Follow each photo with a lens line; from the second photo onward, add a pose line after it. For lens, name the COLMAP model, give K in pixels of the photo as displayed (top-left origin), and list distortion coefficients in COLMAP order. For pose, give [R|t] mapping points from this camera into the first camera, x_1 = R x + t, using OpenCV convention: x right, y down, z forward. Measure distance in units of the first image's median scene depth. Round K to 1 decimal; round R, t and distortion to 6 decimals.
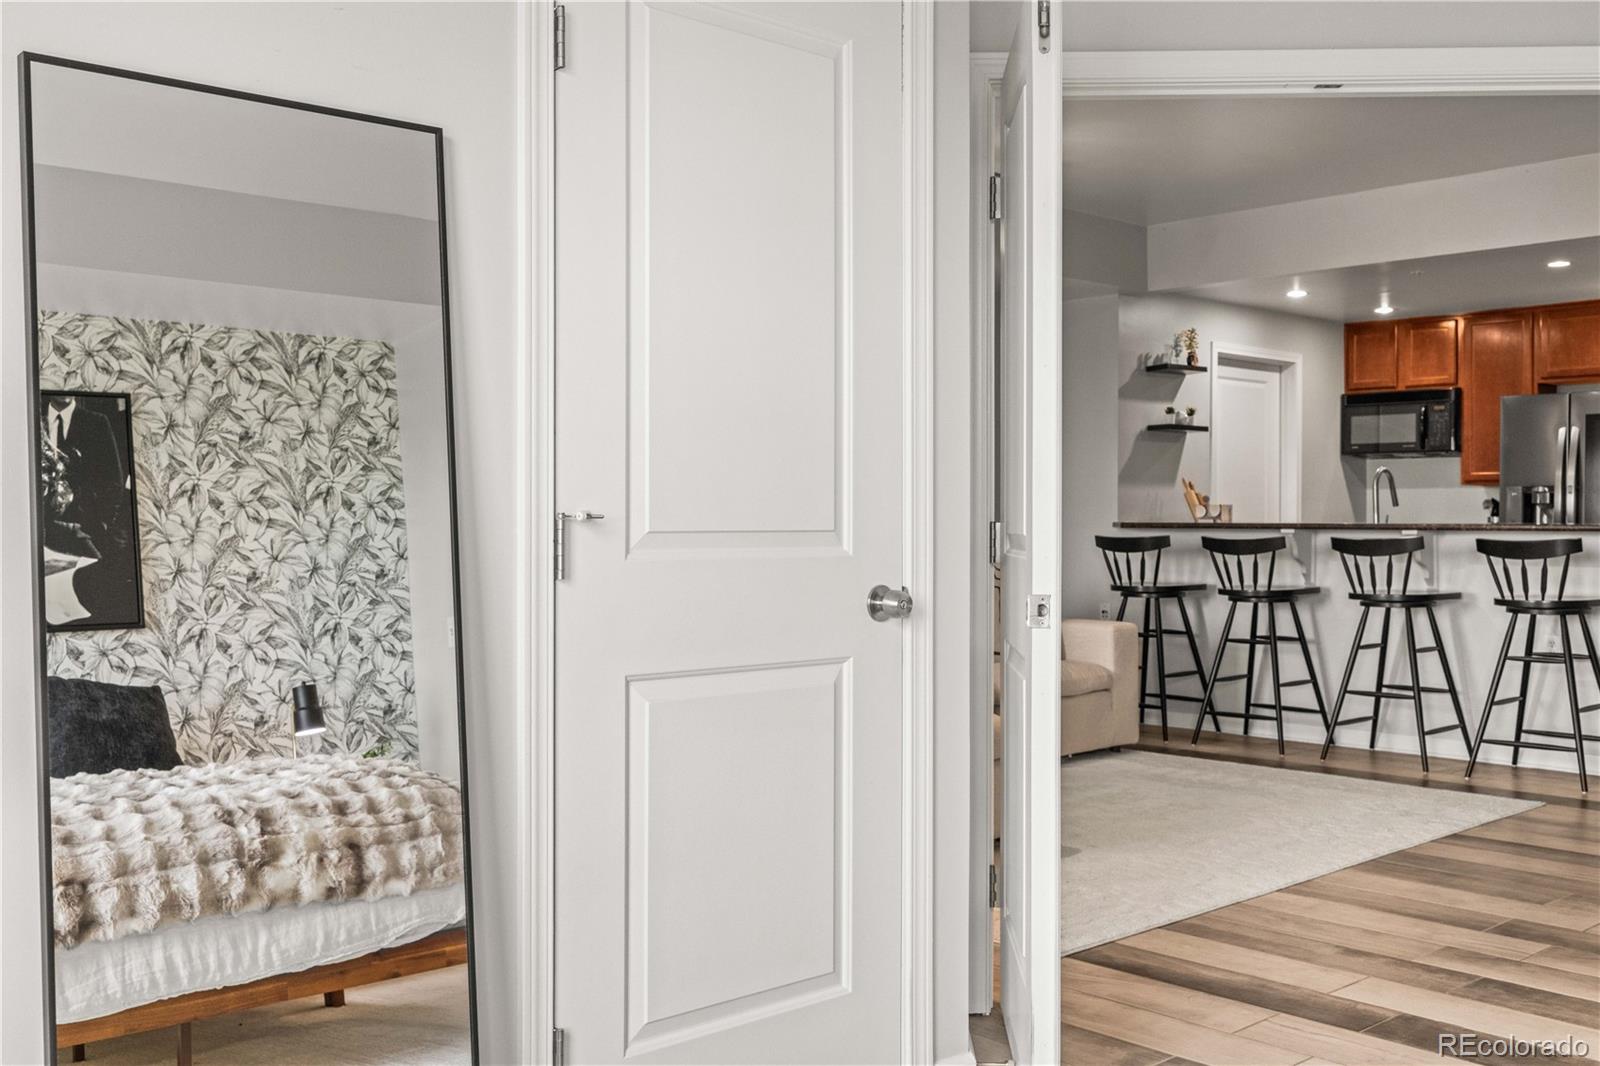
lens RADIAL K [[1545.3, 0, 791.6], [0, 1545.3, 517.2], [0, 0, 1]] dist [0.004750, 0.000000]
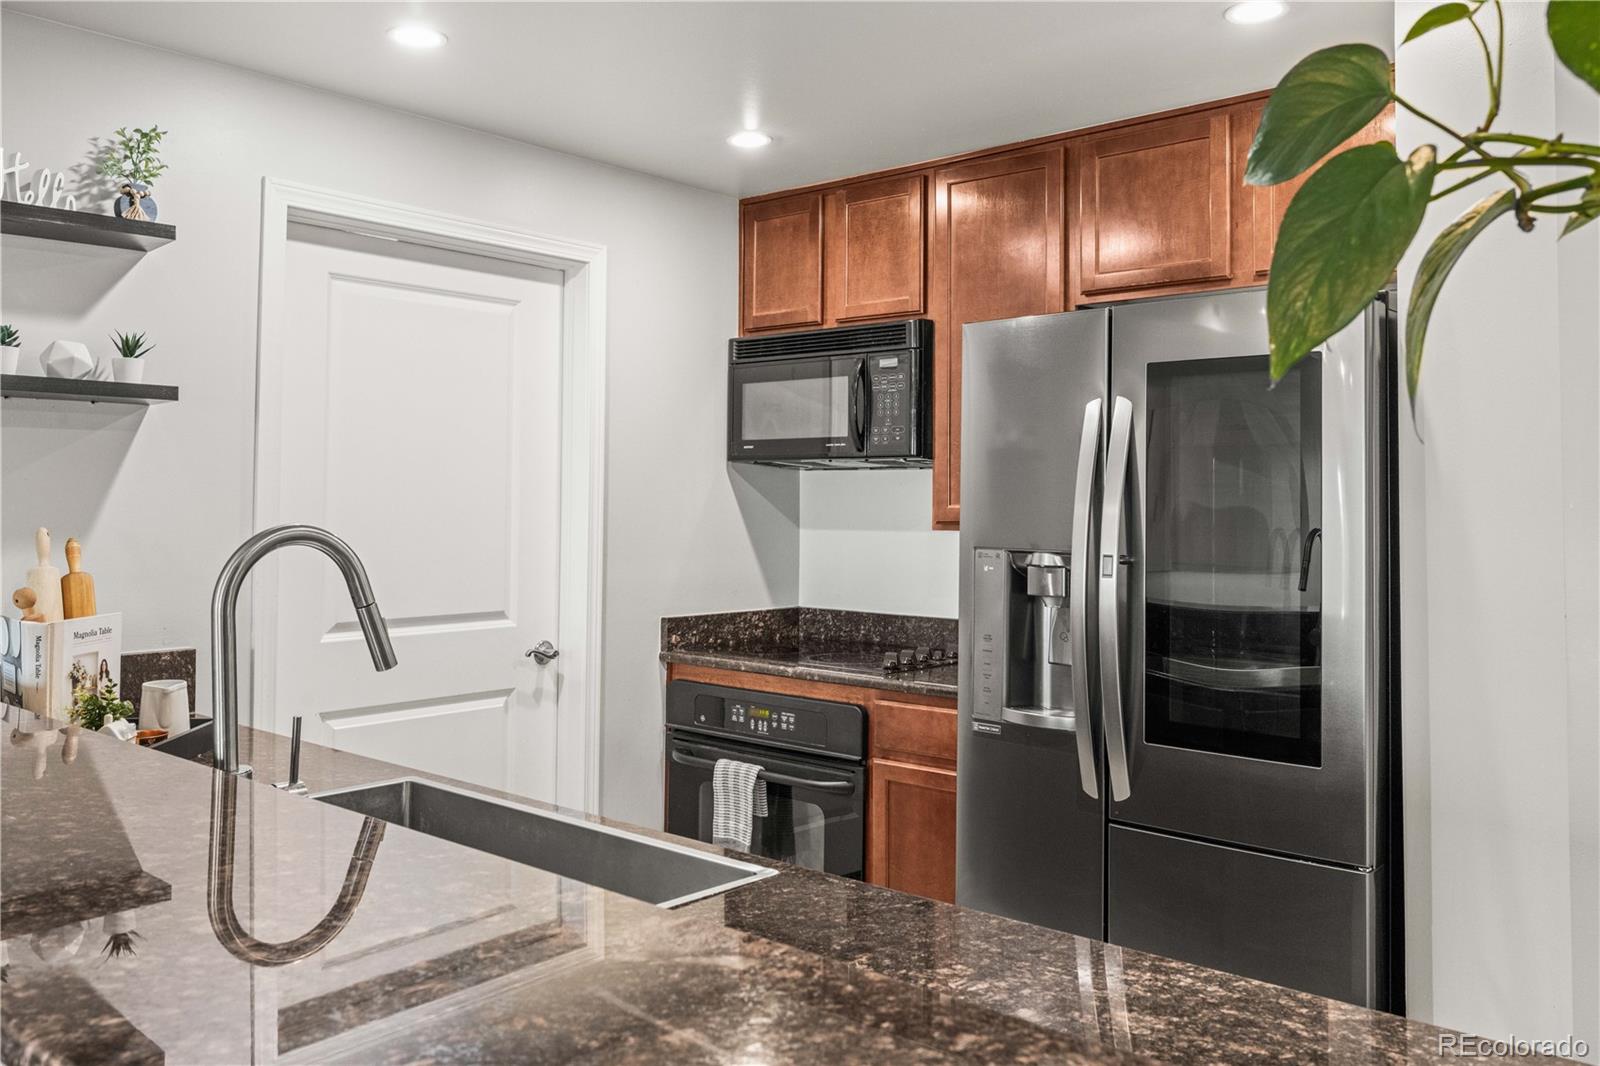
lens RADIAL K [[1285.9, 0, 777.1], [0, 1285.9, 459.4], [0, 0, 1]] dist [0.013790, -0.016357]
pose [[0.996069, 0.008373, 0.088189, 0.429196], [-0.005348, 0.999391, -0.034485, -0.034669], [-0.088424, 0.033878, 0.995507, 0.756827]]
